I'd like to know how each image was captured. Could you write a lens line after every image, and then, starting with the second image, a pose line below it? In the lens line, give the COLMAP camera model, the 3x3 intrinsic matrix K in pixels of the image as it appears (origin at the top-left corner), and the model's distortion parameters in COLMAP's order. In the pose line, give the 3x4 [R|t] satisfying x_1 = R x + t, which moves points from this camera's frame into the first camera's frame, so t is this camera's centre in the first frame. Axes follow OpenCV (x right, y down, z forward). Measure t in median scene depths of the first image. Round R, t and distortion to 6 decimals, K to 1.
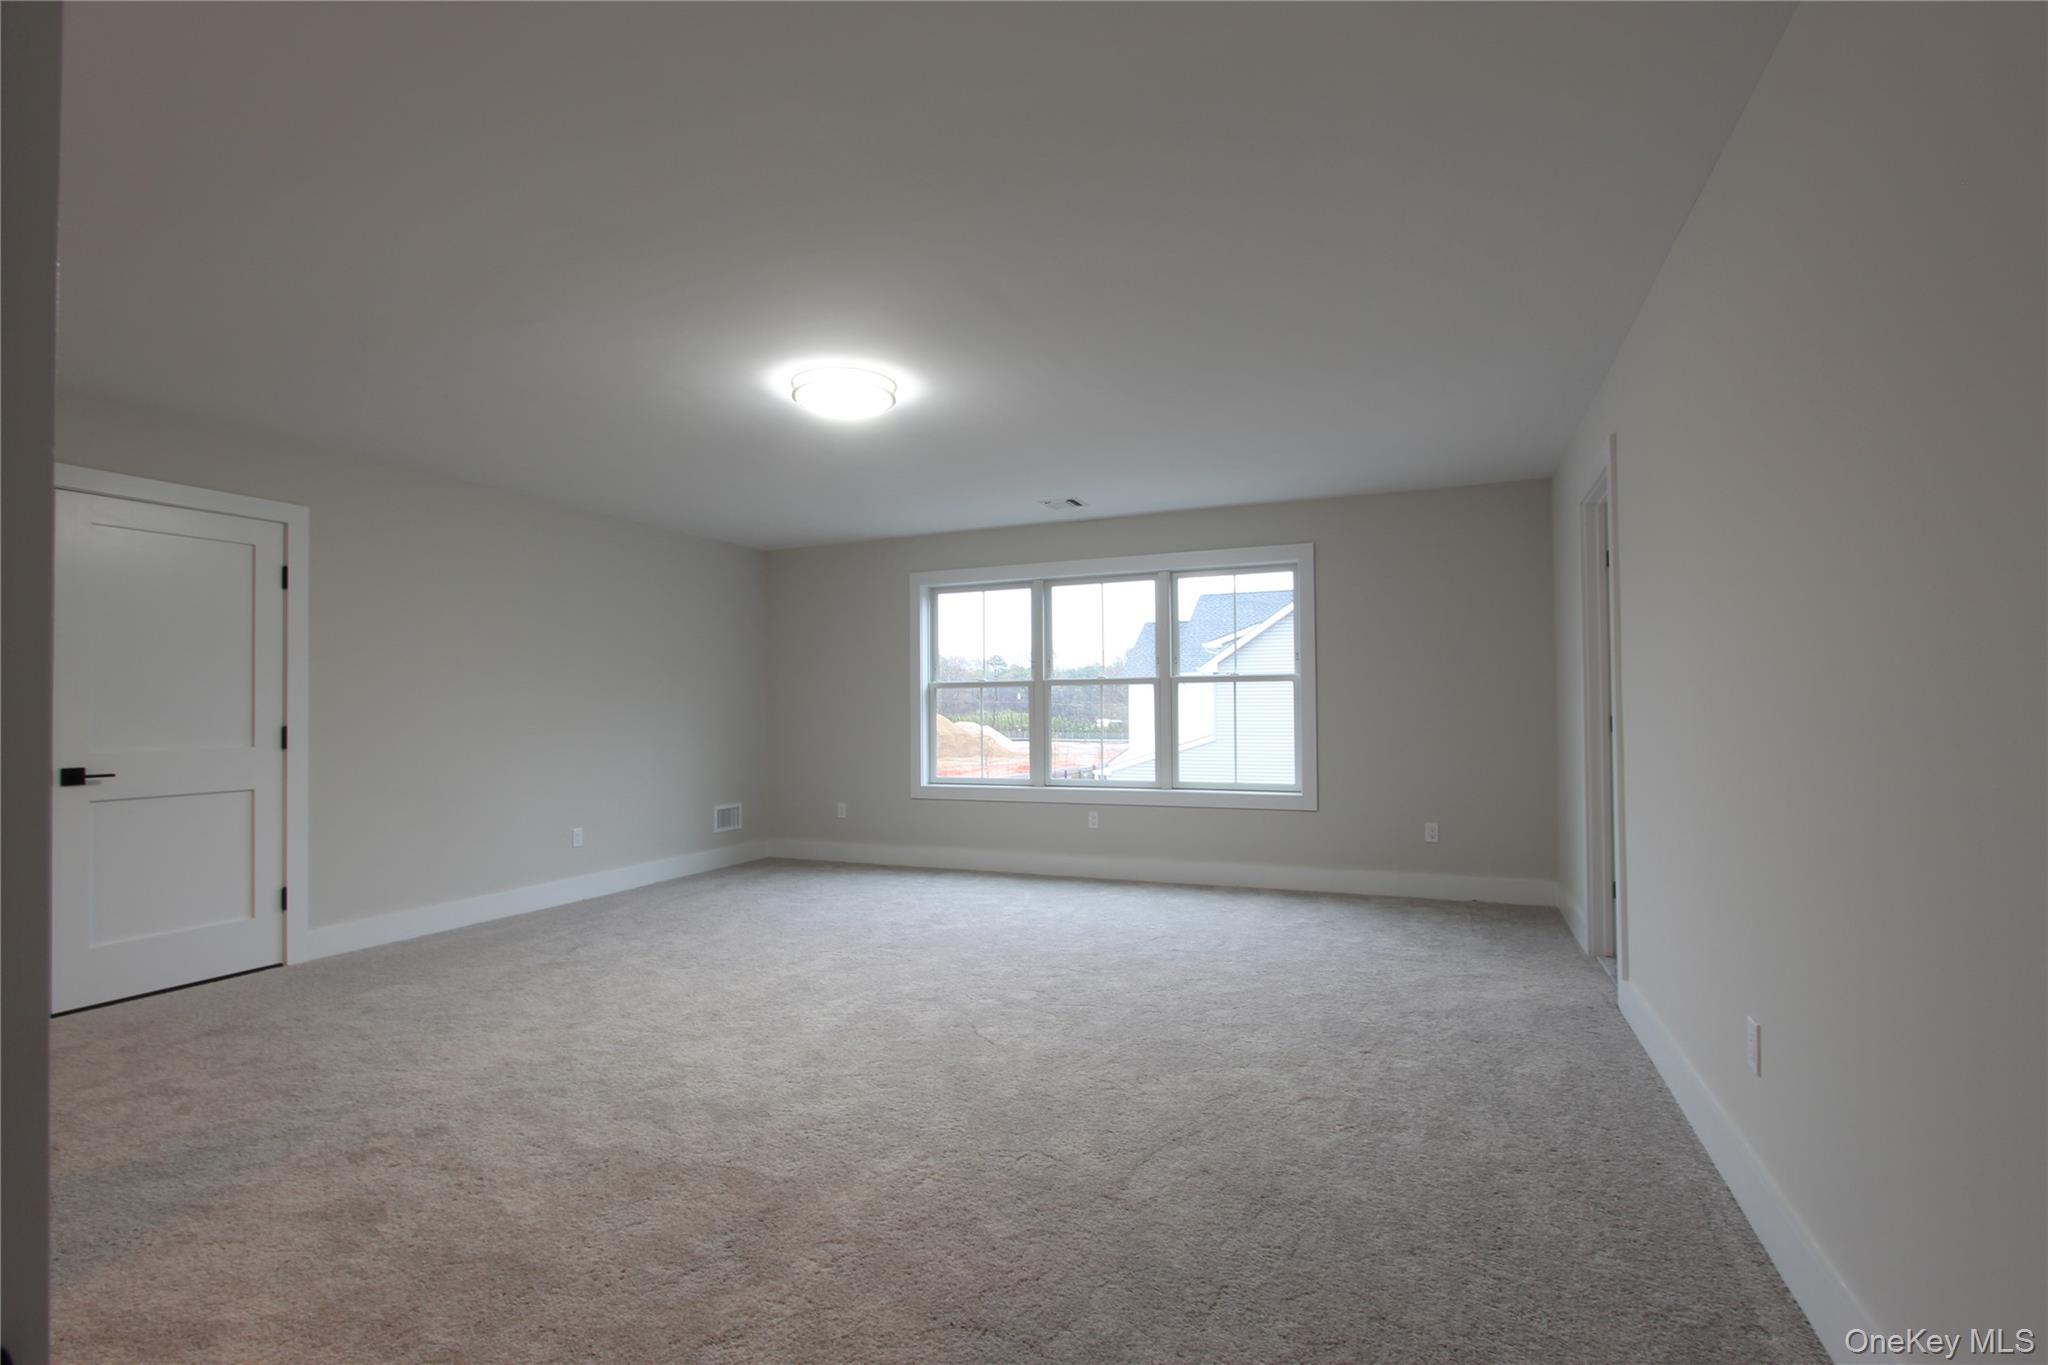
lens RADIAL K [[944.1, 0, 1016.6], [0, 944.1, 691.9], [0, 0, 1]] dist [-0.016080, -0.000435]
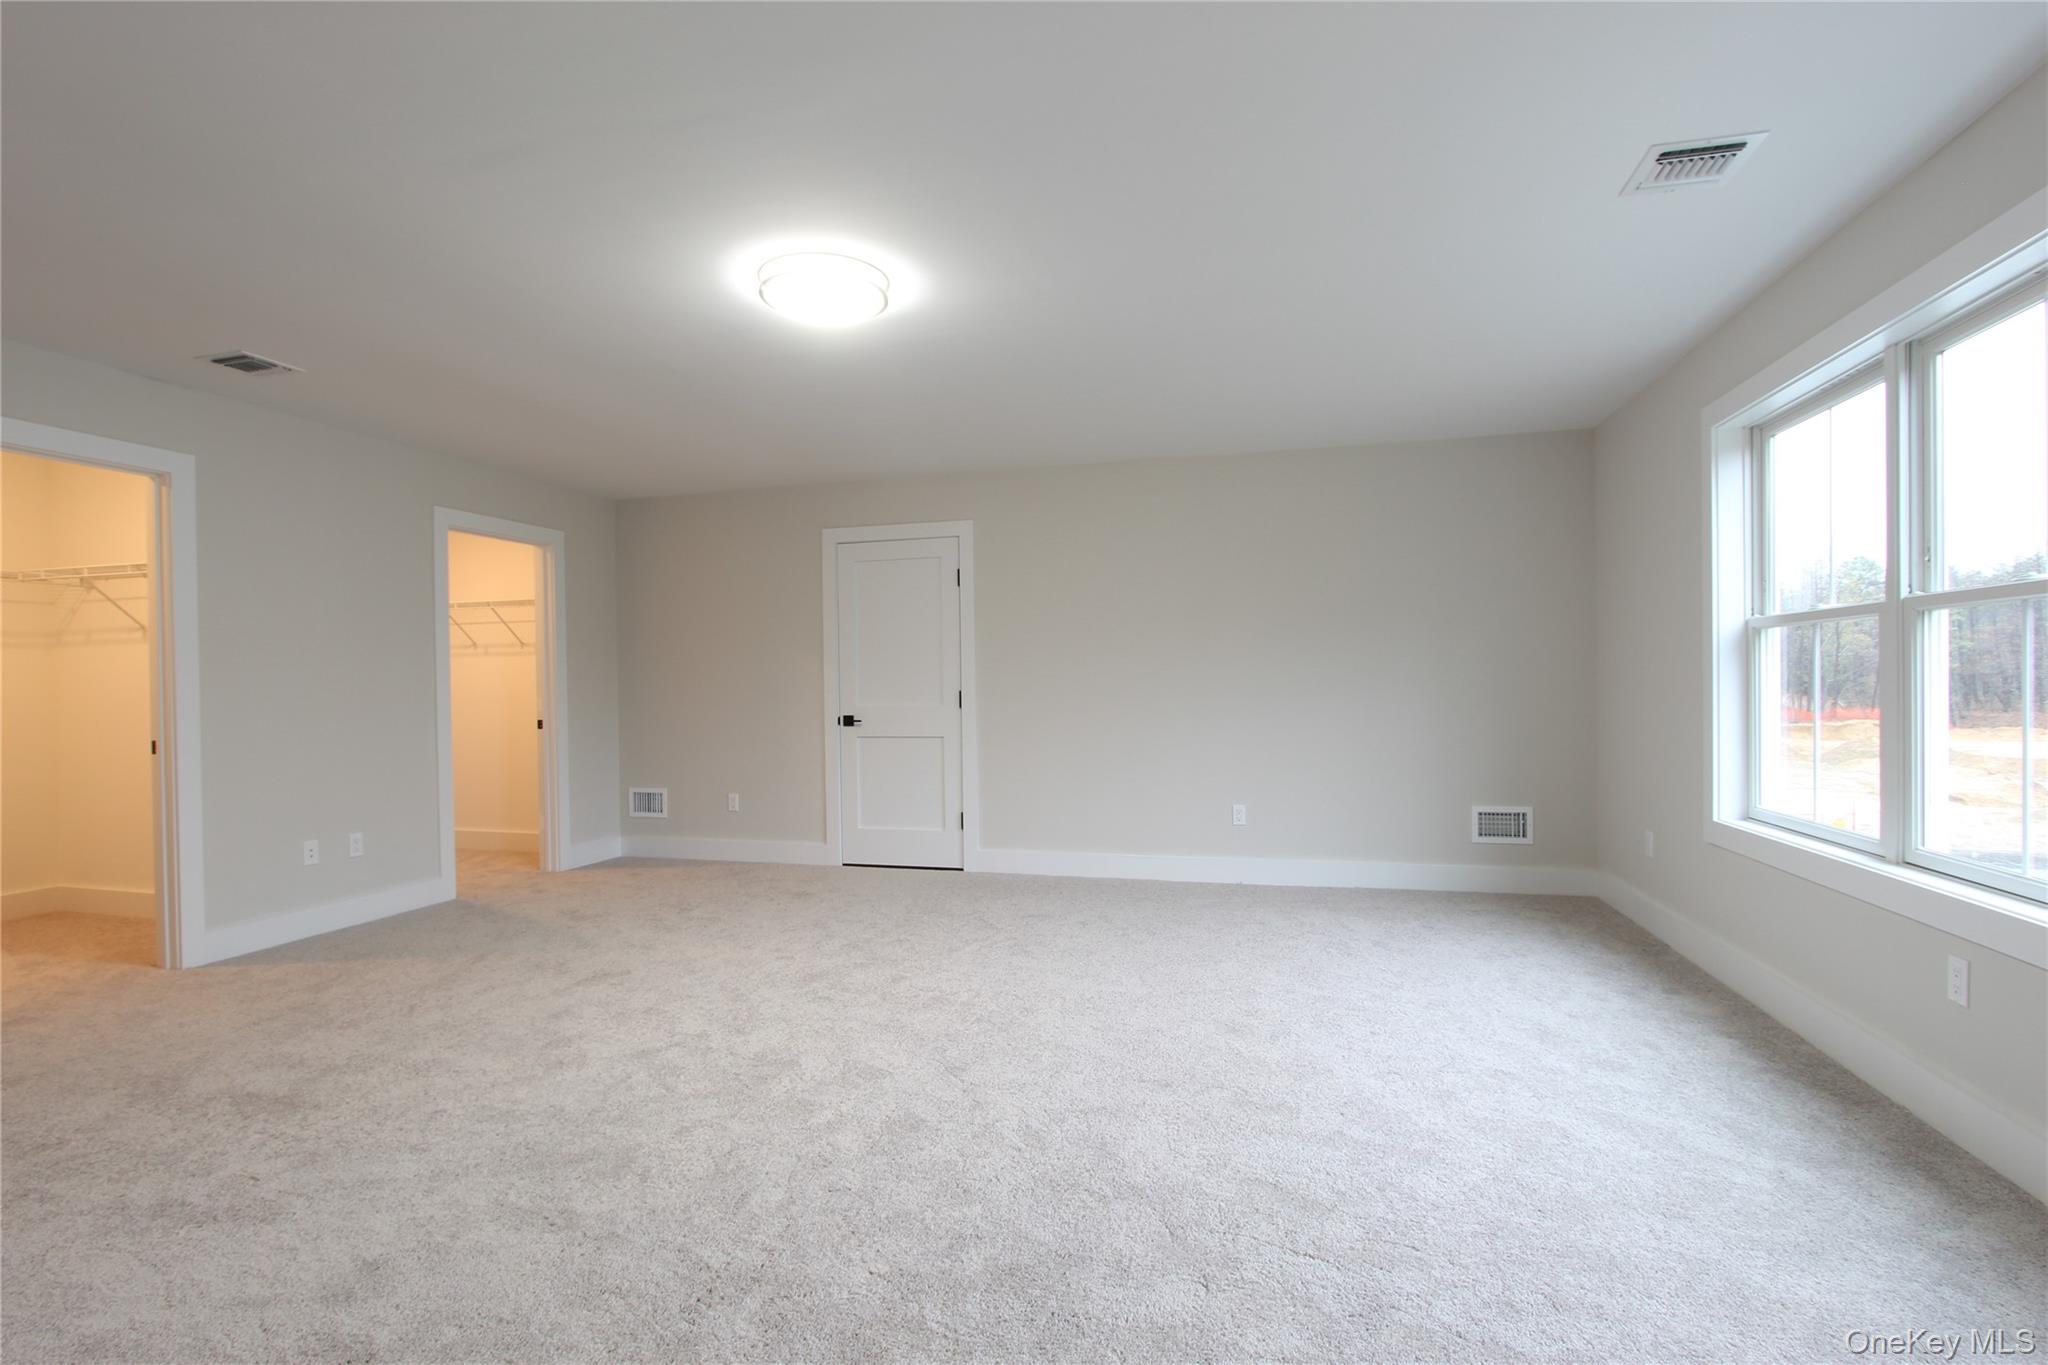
lens RADIAL K [[944.1, 0, 1016.6], [0, 944.1, 691.9], [0, 0, 1]] dist [-0.016080, -0.000435]
pose [[0.155996, 0.016542, -0.987619, 0.429833], [0.028178, 0.999378, 0.021190, 0.009804], [0.987356, -0.031135, 0.155433, 0.686187]]
